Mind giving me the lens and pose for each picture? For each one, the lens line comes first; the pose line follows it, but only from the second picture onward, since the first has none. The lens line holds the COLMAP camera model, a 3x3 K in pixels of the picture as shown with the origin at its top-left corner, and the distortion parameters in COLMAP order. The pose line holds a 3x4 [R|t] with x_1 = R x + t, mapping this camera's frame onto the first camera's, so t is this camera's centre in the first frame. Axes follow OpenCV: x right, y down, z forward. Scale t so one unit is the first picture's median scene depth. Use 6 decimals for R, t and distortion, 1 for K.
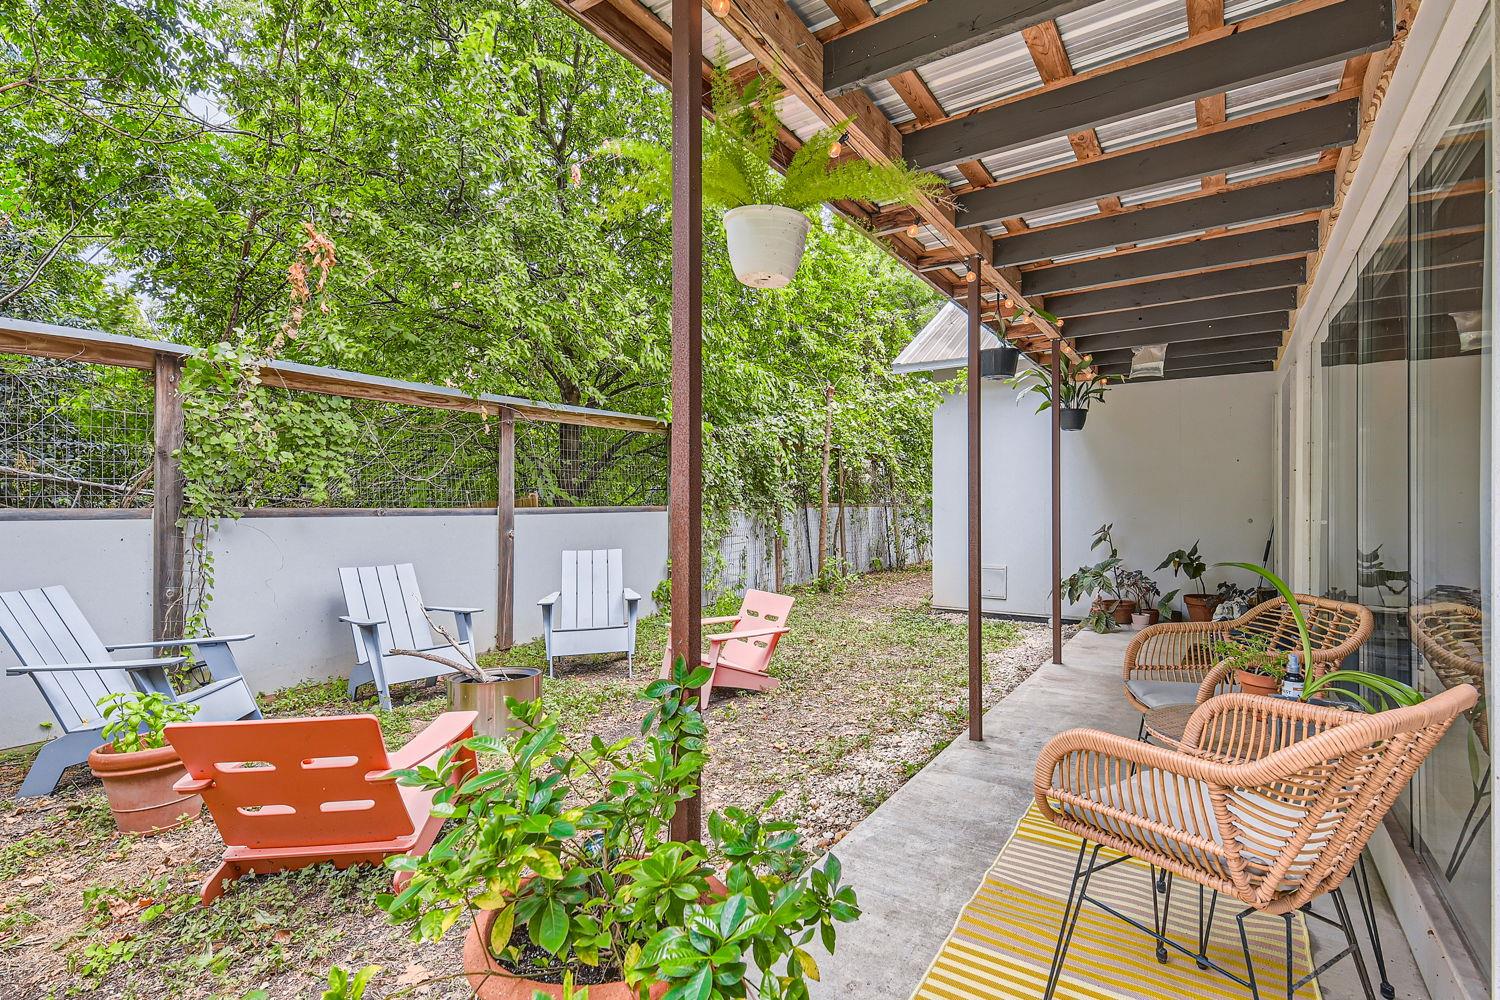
lens RADIAL K [[699.0, 0, 751.1], [0, 699.0, 497.6], [0, 0, 1]] dist [-0.002481, -0.000233]
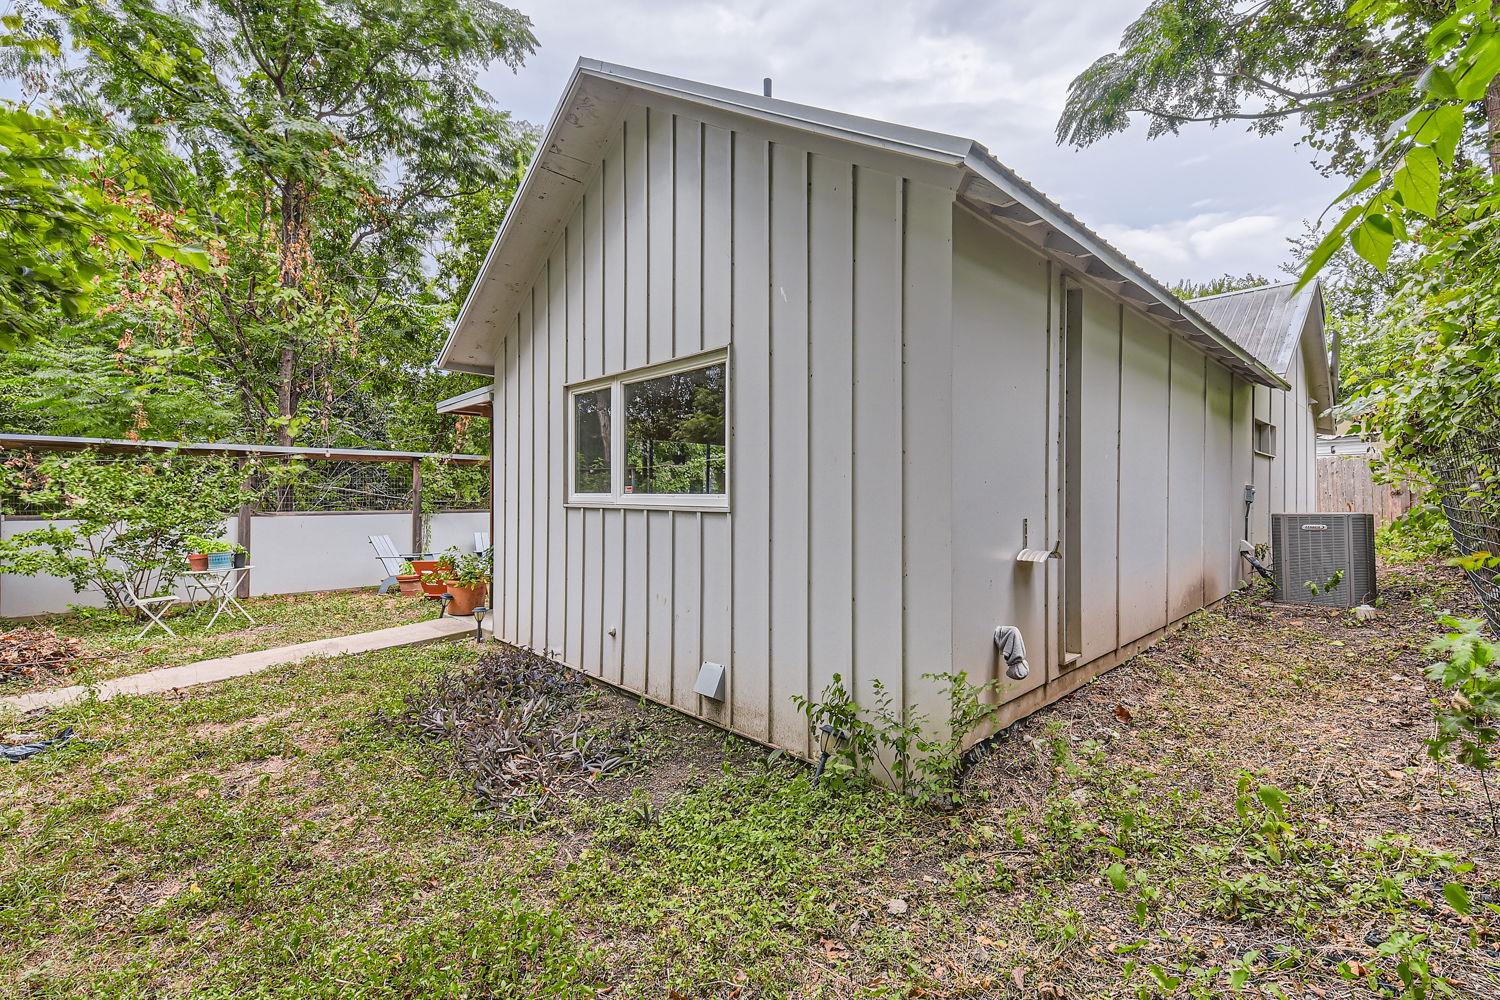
lens RADIAL K [[650.5, 0, 748.3], [0, 650.5, 501.2], [0, 0, 1]] dist [0.005236, 0.000221]
pose [[0.976409, -0.003305, -0.215905, 1.095573], [0.003423, 0.999994, 0.000175, -0.015782], [0.215903, -0.000910, 0.976414, -1.347884]]
